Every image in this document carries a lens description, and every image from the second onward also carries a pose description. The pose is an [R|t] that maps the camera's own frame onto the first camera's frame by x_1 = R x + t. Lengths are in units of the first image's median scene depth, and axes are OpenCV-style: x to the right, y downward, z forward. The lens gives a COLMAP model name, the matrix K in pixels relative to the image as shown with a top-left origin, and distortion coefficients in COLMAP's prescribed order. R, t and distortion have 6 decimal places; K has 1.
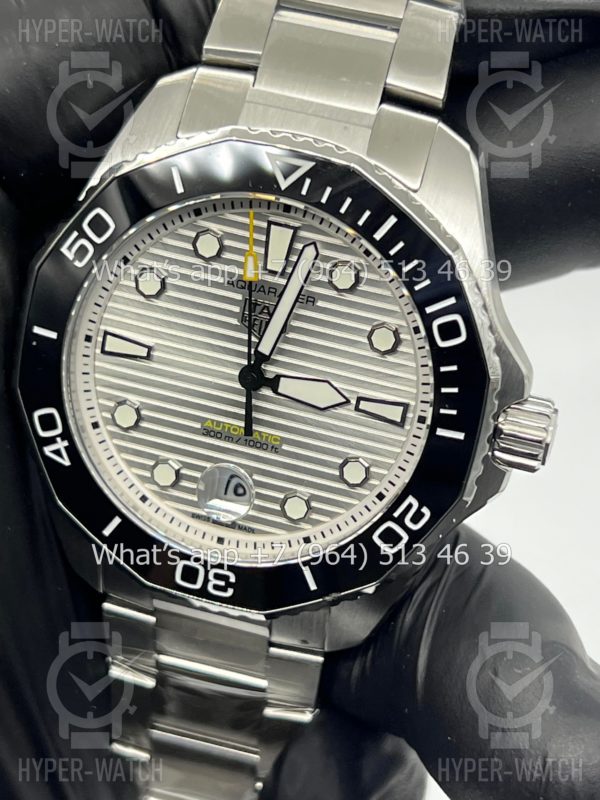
lens RADIAL K [[1845.5, 0, 309.2], [0, 1845.5, 392.6], [0, 0, 1]] dist [0.176569, 0.000000]
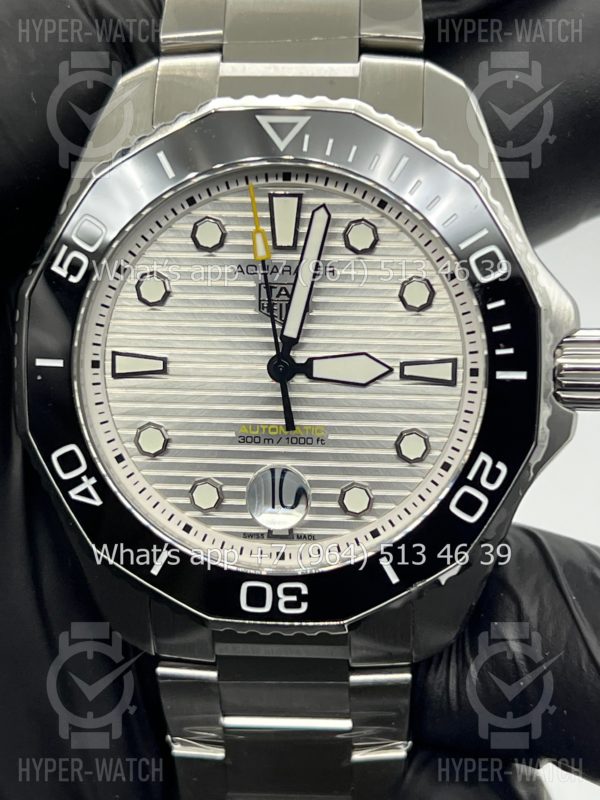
lens RADIAL K [[1845.5, 0, 298.4], [0, 1845.5, 405.1], [0, 0, 1]] dist [0.176569, 0.000000]
pose [[0.976607, -0.190056, 0.100586, -0.119331], [0.202625, 0.969964, -0.134588, 0.135466], [-0.071985, 0.151821, 0.985783, 0.099805]]
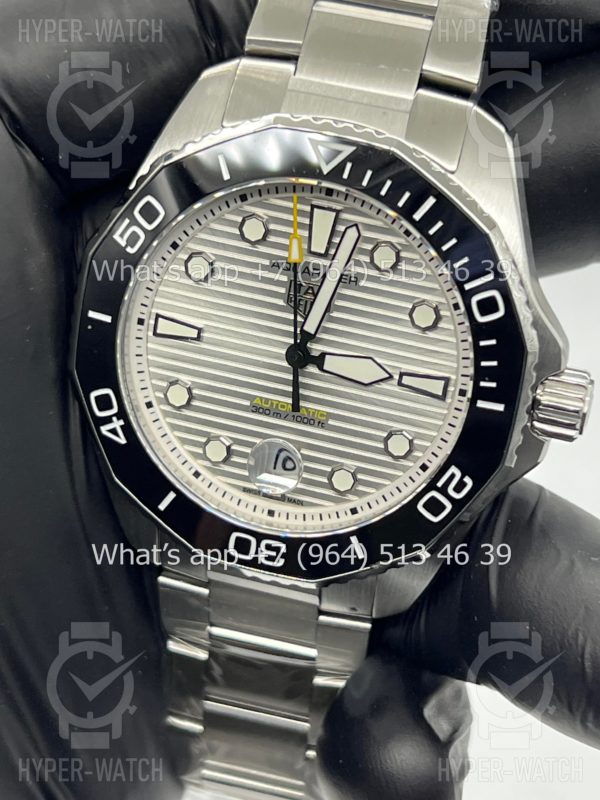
lens RADIAL K [[1845.5, 0, 298.2], [0, 1845.5, 404.5], [0, 0, 1]] dist [0.176569, 0.000000]
pose [[0.999526, -0.019027, -0.024219, -0.006355], [0.019252, 0.999773, 0.009114, 0.009881], [0.024040, -0.009576, 0.999665, -0.041681]]
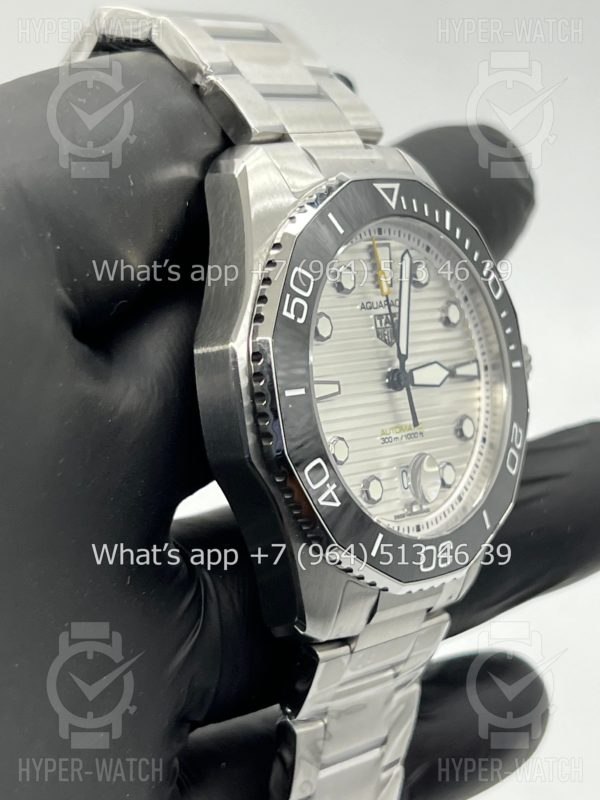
lens RADIAL K [[1845.5, 0, 292.2], [0, 1845.5, 429.5], [0, 0, 1]] dist [0.176569, 0.000000]
pose [[0.473951, -0.281944, 0.834193, -1.046450], [0.422215, 0.904112, 0.065692, -0.084422], [-0.772726, 0.321074, 0.547545, 0.425863]]
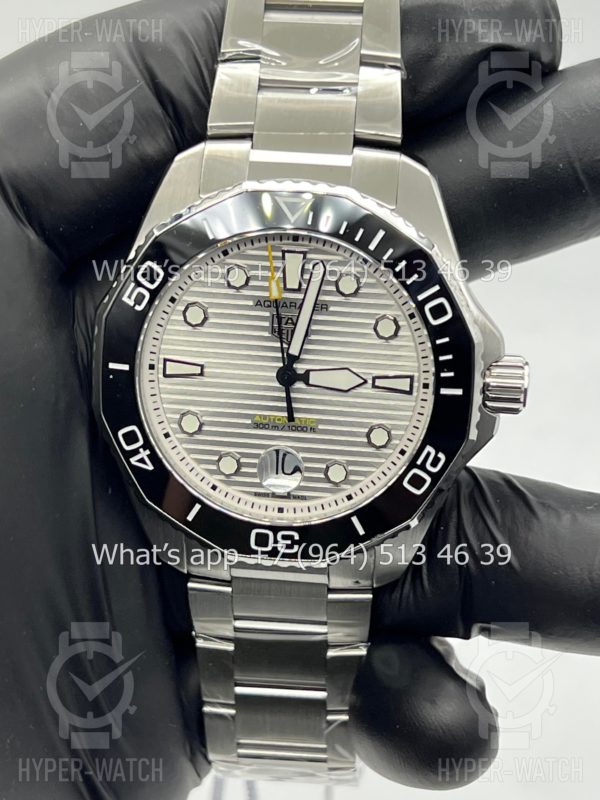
lens RADIAL K [[1845.5, 0, 301.6], [0, 1845.5, 399.7], [0, 0, 1]] dist [0.176569, 0.000000]
pose [[0.984343, -0.158916, 0.076258, -0.120488], [0.162664, 0.985622, -0.045712, 0.067554], [-0.067898, 0.057401, 0.996040, -0.257247]]
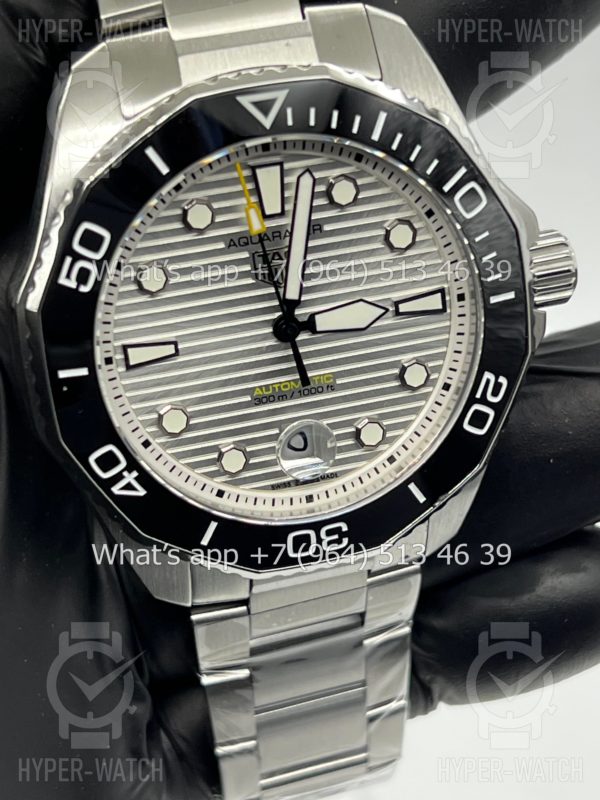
lens RADIAL K [[1845.5, 0, 295.7], [0, 1845.5, 400.1], [0, 0, 1]] dist [0.176569, 0.000000]
pose [[0.855470, -0.410630, 0.315522, -0.344549], [0.386172, 0.911799, 0.139620, -0.105952], [-0.345025, 0.002405, 0.938590, 0.105069]]
